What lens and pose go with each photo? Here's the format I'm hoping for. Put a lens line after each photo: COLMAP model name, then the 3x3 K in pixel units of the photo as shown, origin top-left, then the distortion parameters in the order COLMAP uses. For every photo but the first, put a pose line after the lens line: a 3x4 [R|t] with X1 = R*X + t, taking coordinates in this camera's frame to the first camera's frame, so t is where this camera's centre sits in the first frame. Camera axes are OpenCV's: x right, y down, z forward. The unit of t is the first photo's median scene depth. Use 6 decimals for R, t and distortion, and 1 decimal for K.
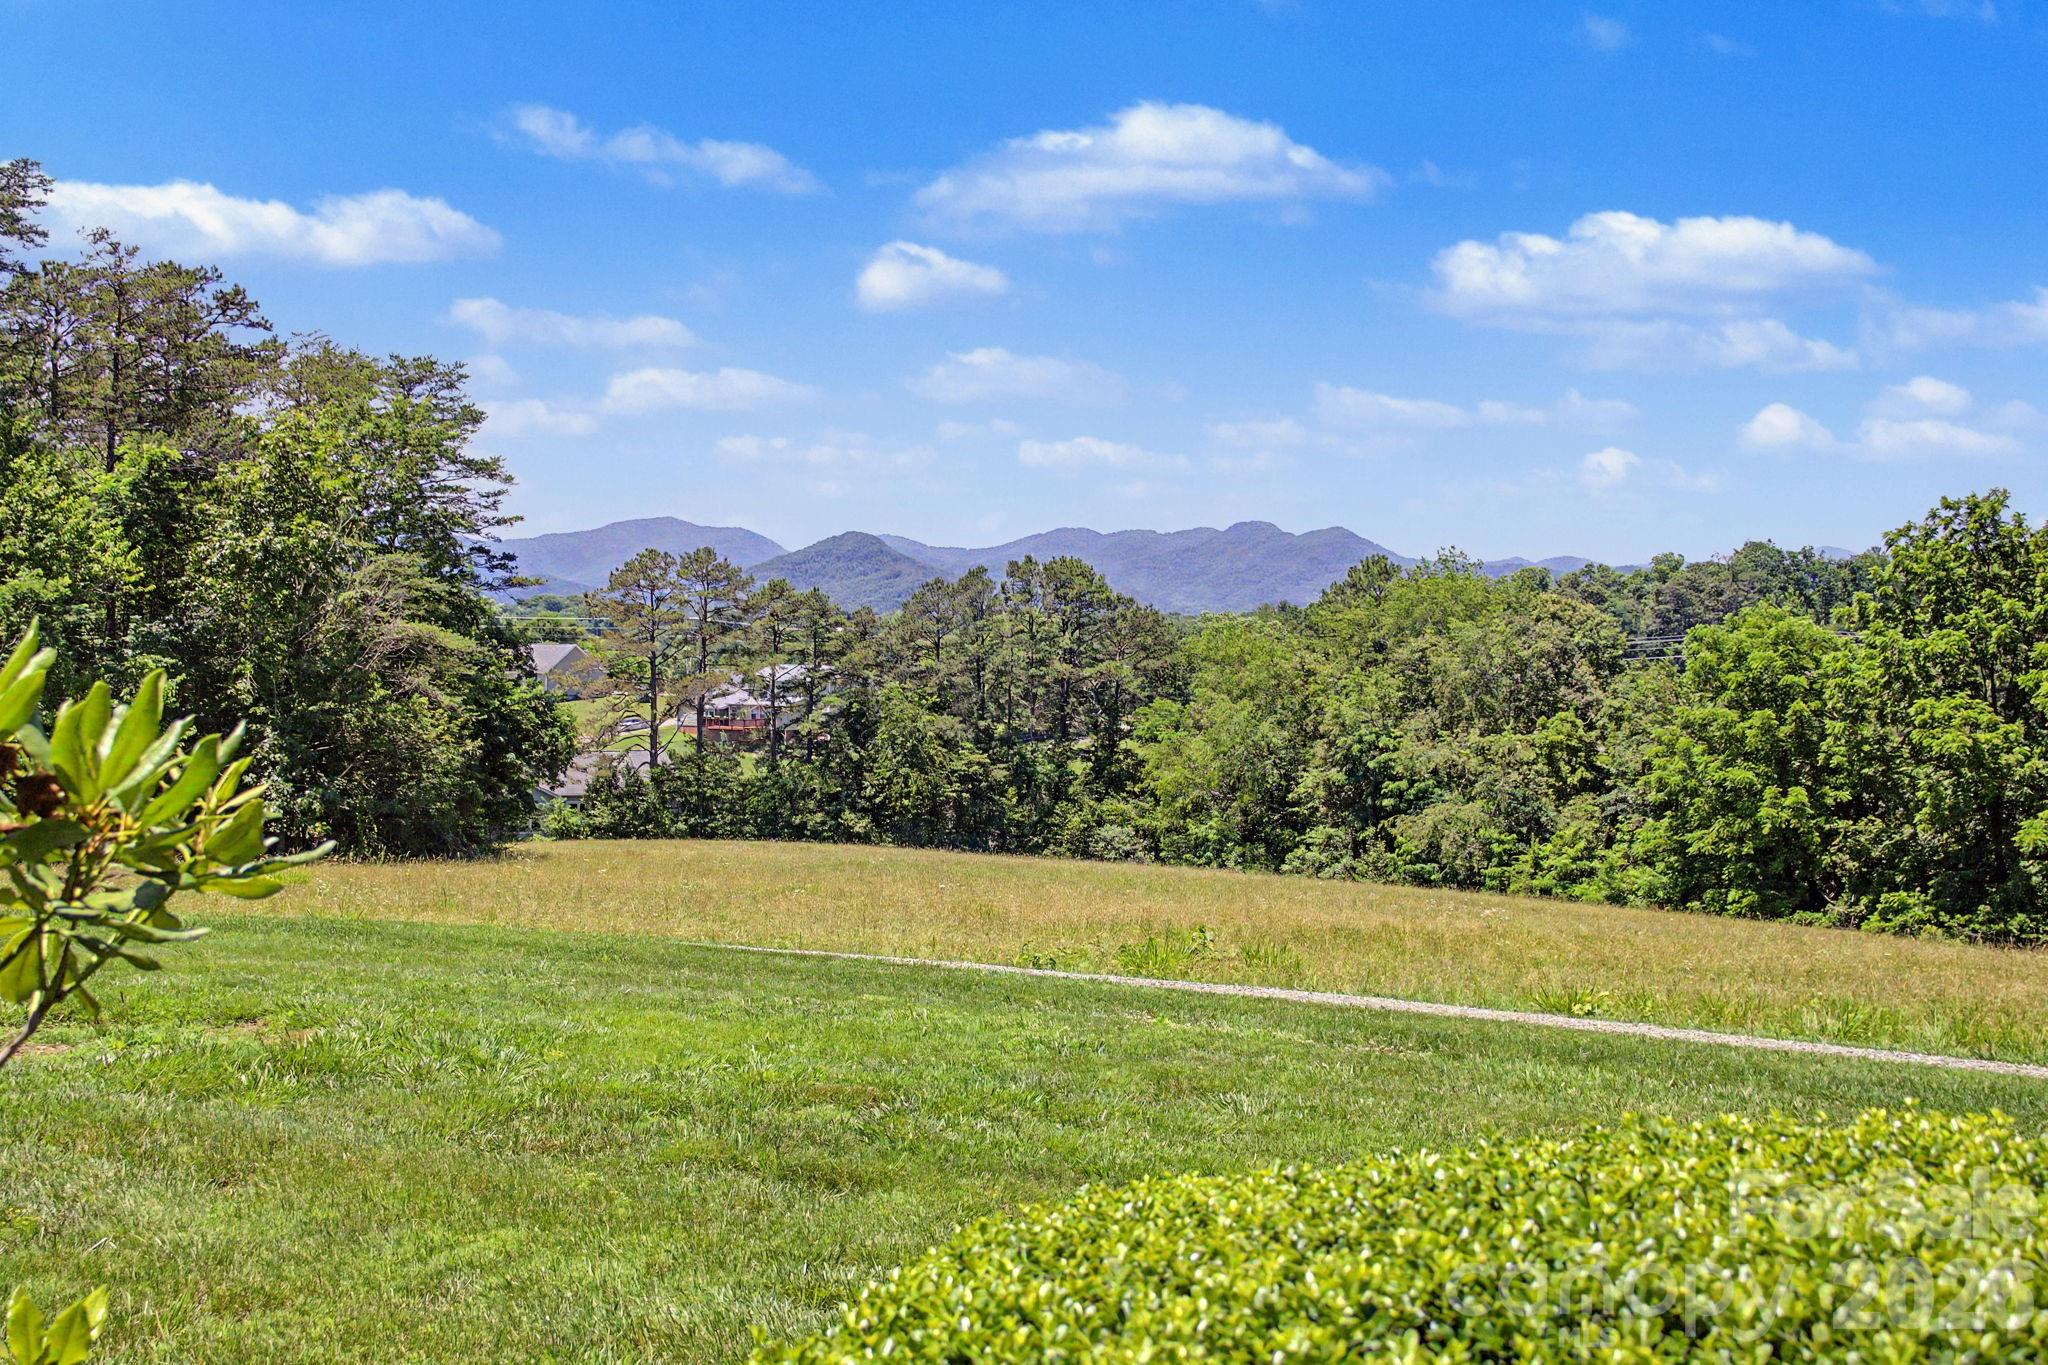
lens RADIAL K [[2322.5, 0, 1024.0], [0, 2322.5, 682.5], [0, 0, 1]] dist [0.033144, 0.019579]
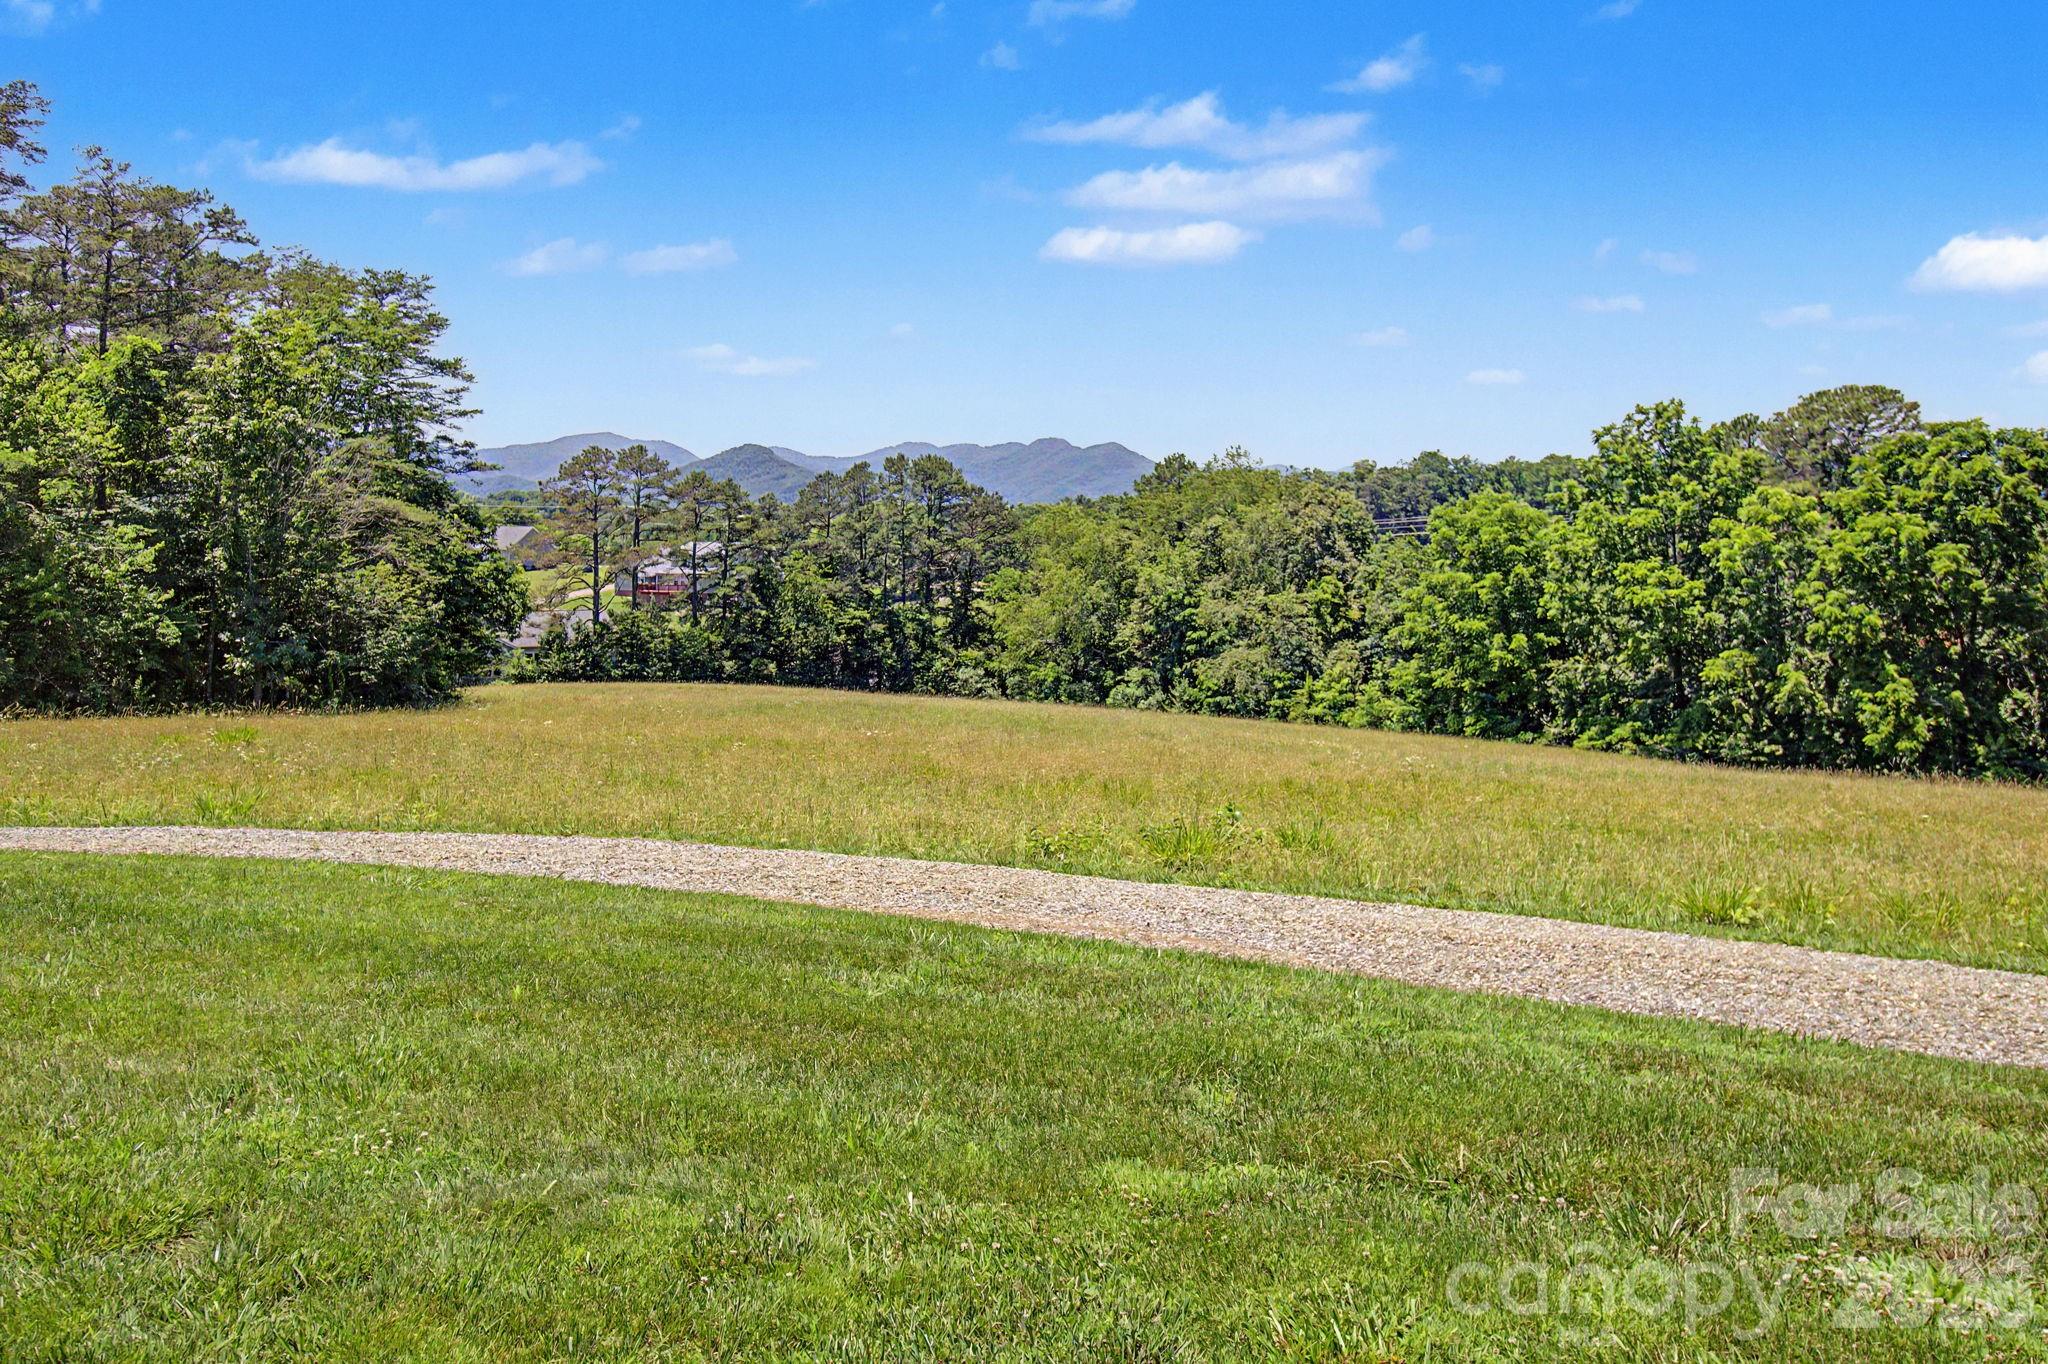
lens RADIAL K [[1689.9, 0, 1032.9], [0, 1689.9, 528.1], [0, 0, 1]] dist [0.008147, 0.003057]
pose [[0.995514, -0.000755, 0.094606, -0.015790], [0.002516, 0.999826, -0.018493, 0.003291], [-0.094576, 0.018648, 0.995343, 0.099755]]
